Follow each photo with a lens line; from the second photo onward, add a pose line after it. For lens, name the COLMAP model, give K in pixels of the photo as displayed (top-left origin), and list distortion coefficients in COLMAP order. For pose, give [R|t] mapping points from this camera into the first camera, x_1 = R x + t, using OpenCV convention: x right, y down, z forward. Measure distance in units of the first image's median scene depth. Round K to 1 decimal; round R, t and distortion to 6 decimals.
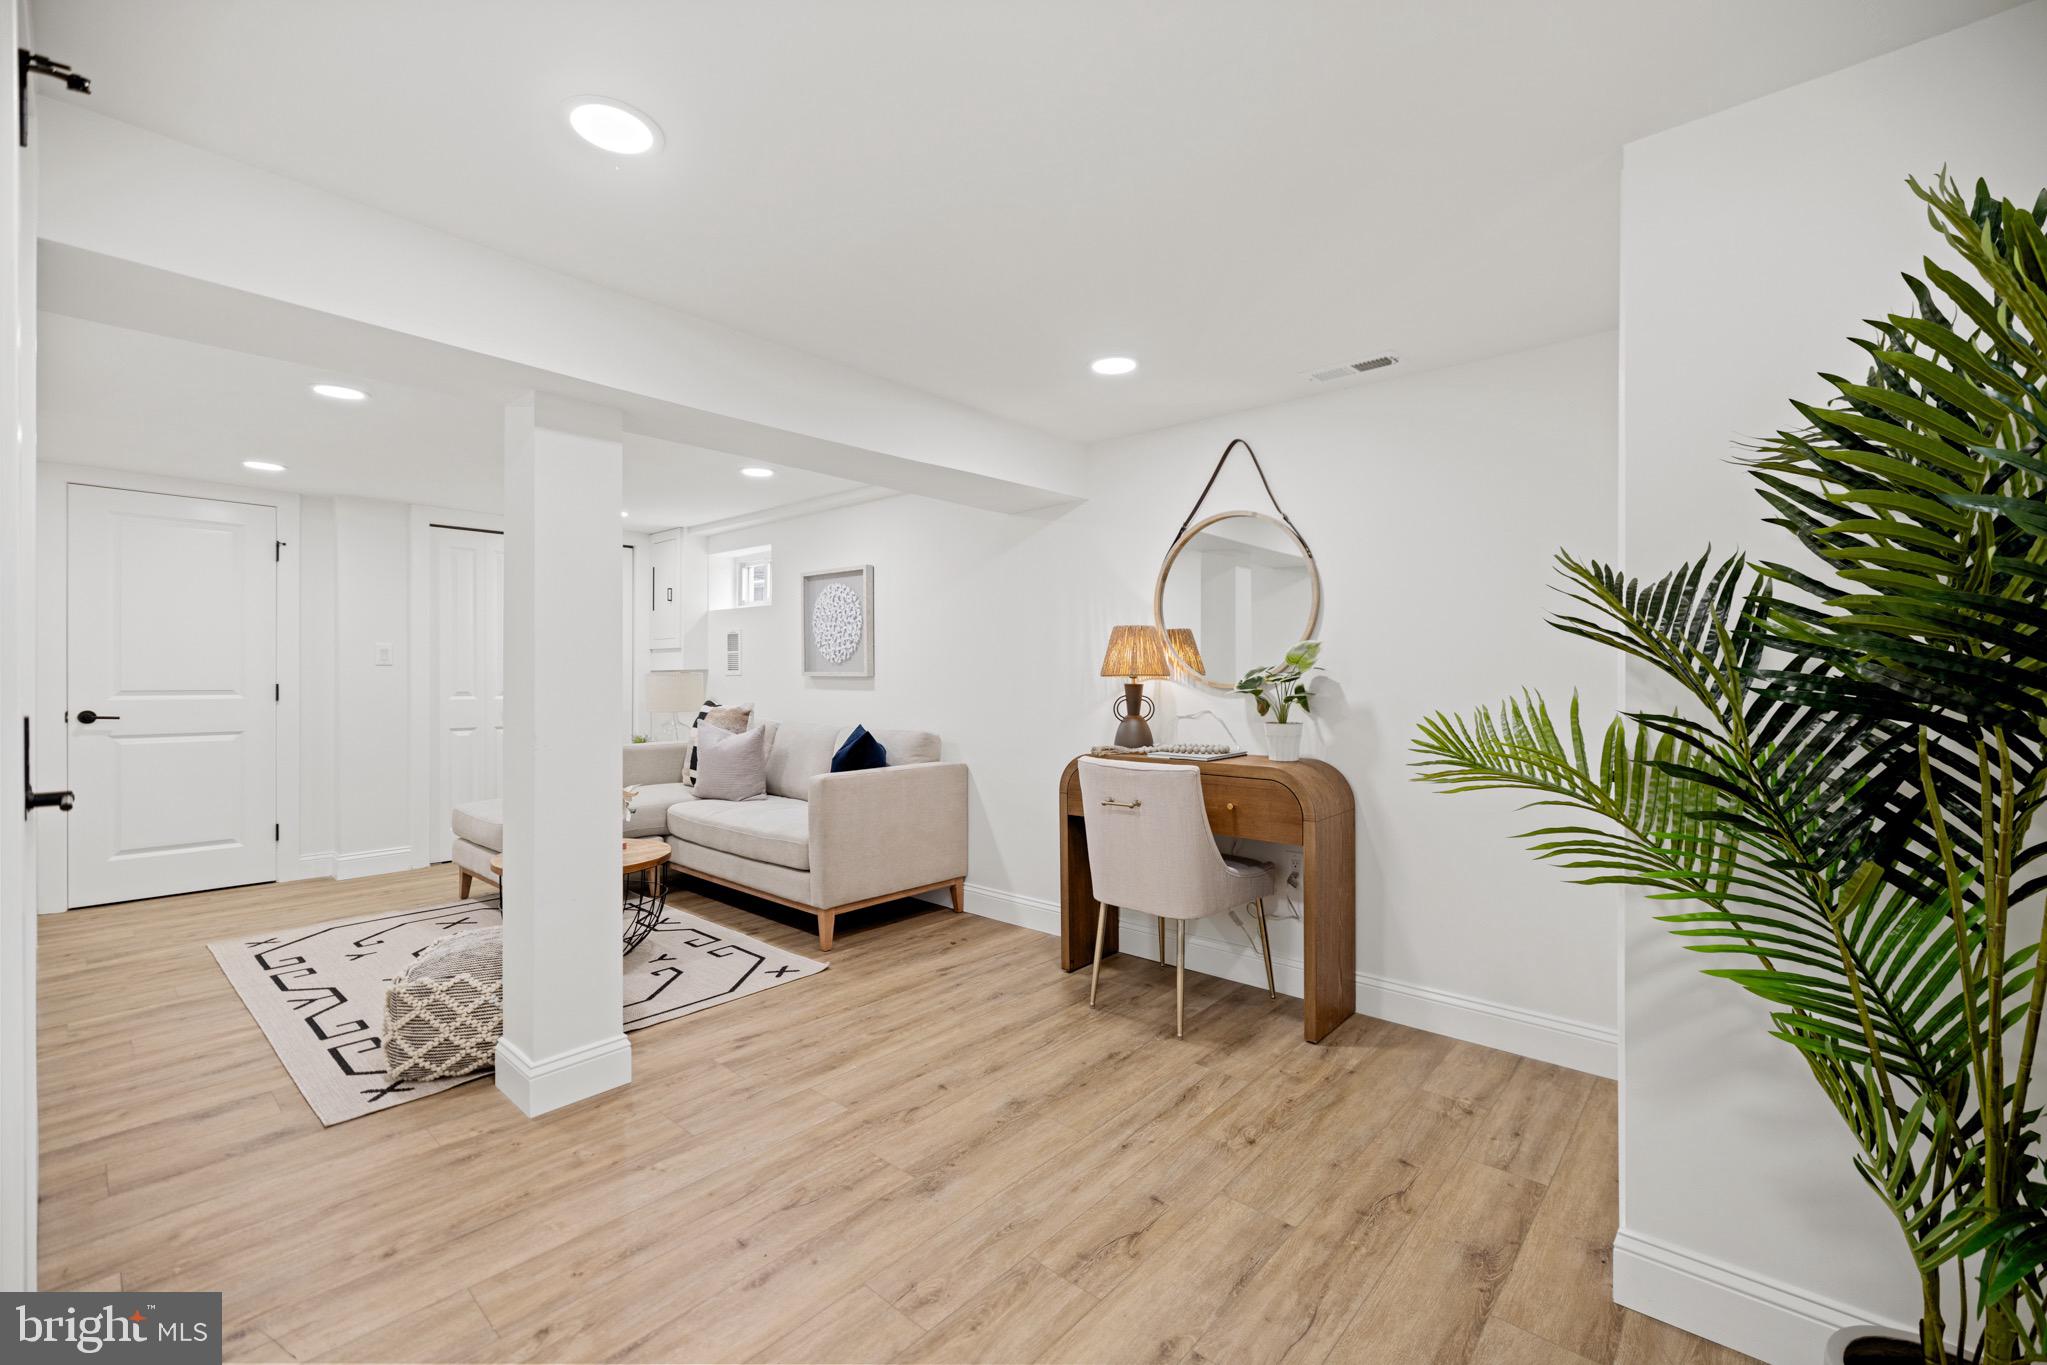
lens RADIAL K [[864.0, 0, 1022.2], [0, 864.0, 675.1], [0, 0, 1]] dist [0.000422, -0.000033]
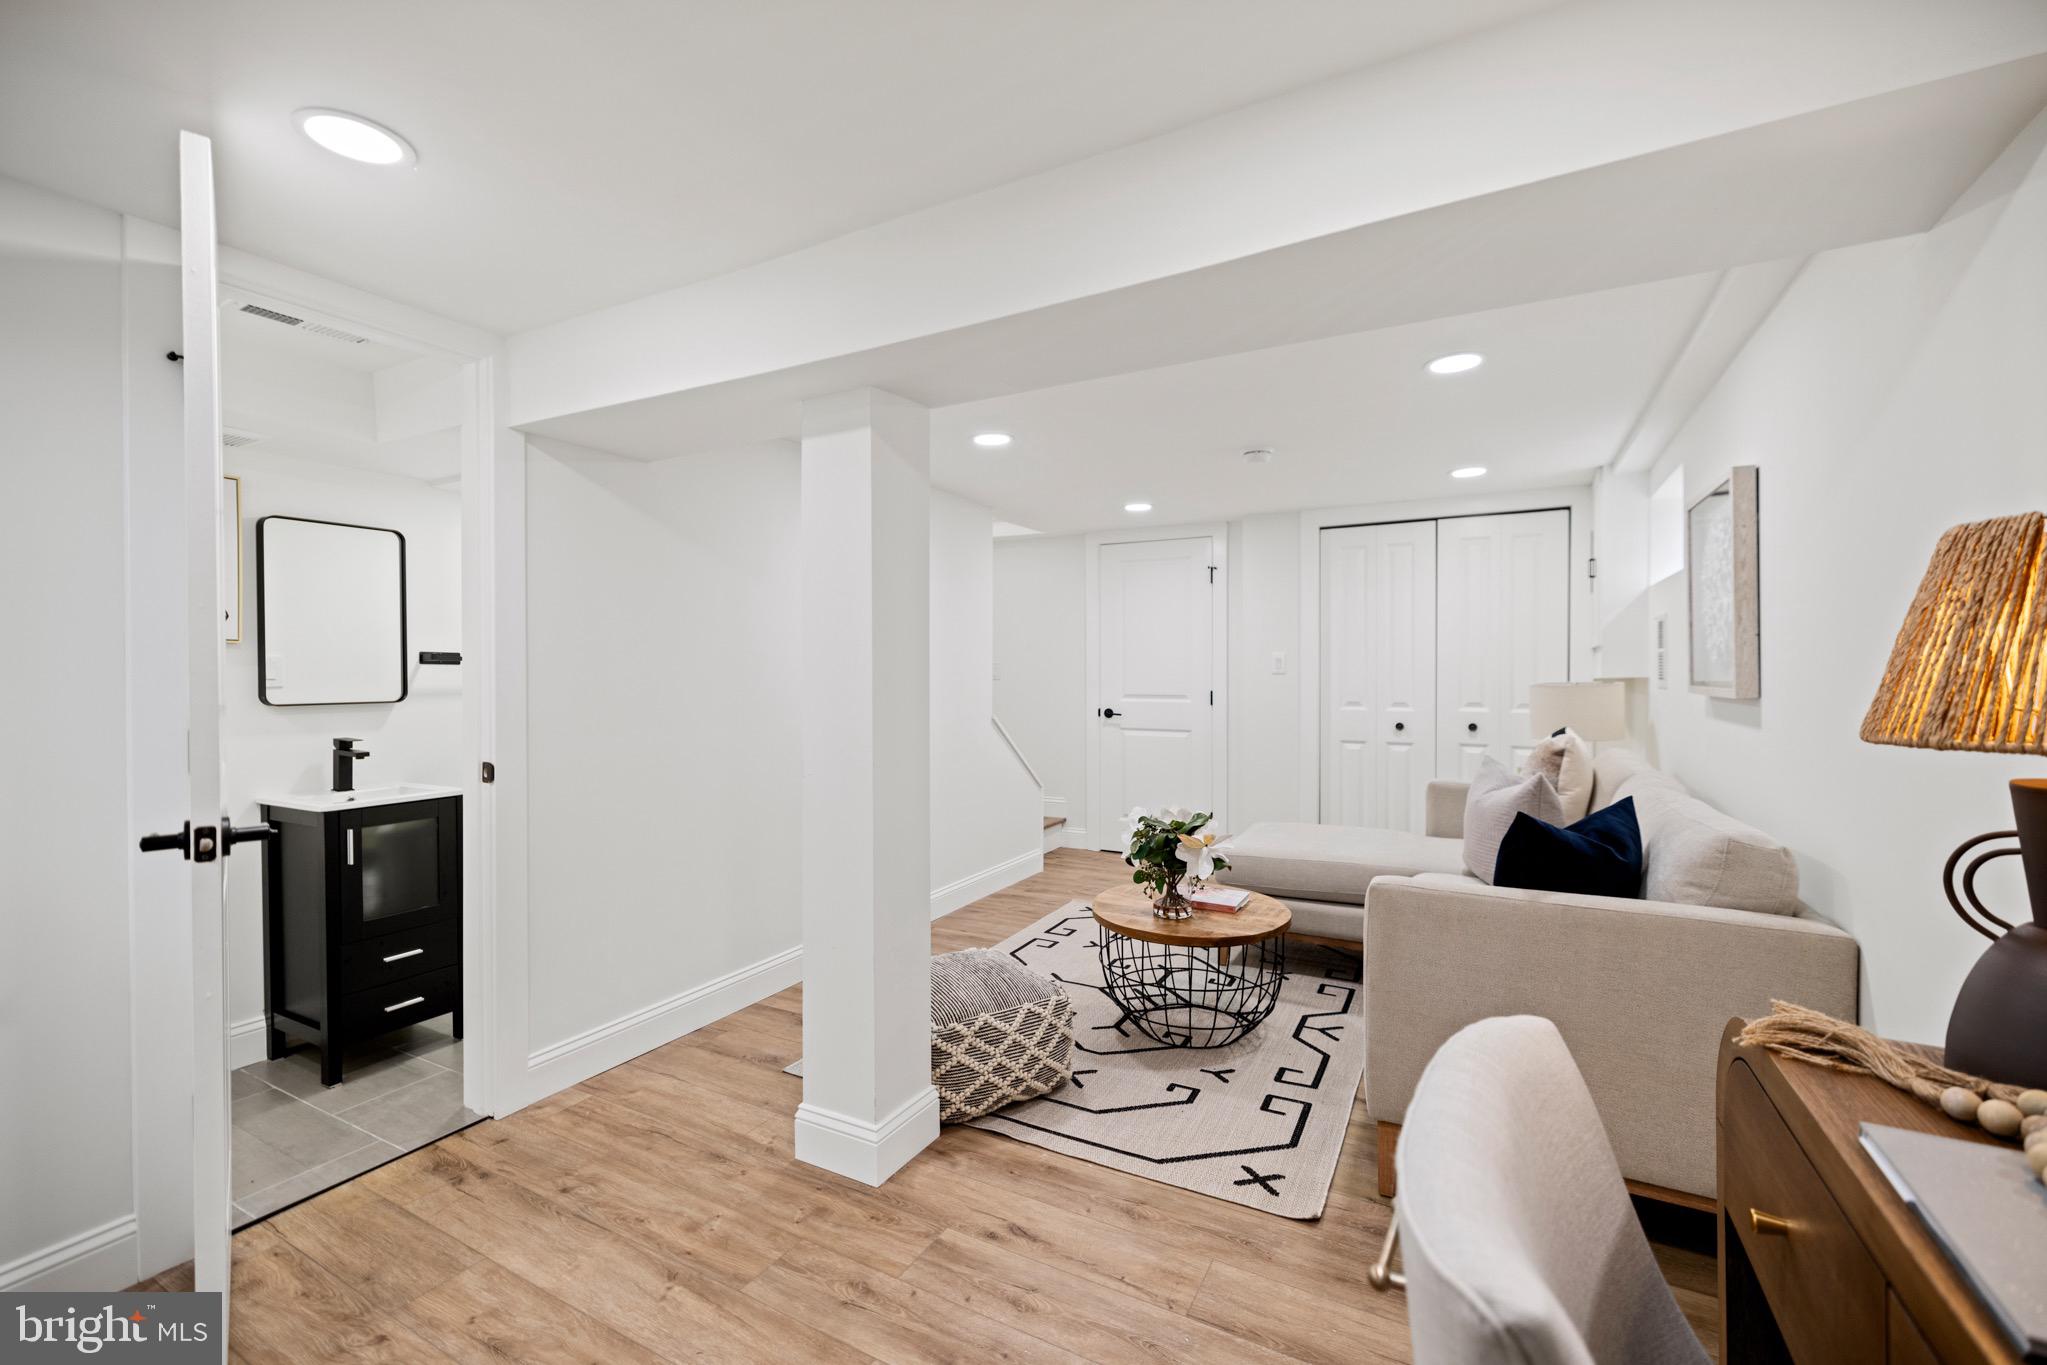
lens RADIAL K [[864.0, 0, 1020.1], [0, 864.0, 682.7], [0, 0, 1]] dist [0.000422, -0.000033]
pose [[0.214287, 0.009932, -0.976720, 0.285426], [0.002411, 0.999940, 0.010697, -0.018728], [0.976768, -0.004647, 0.214250, 0.705886]]
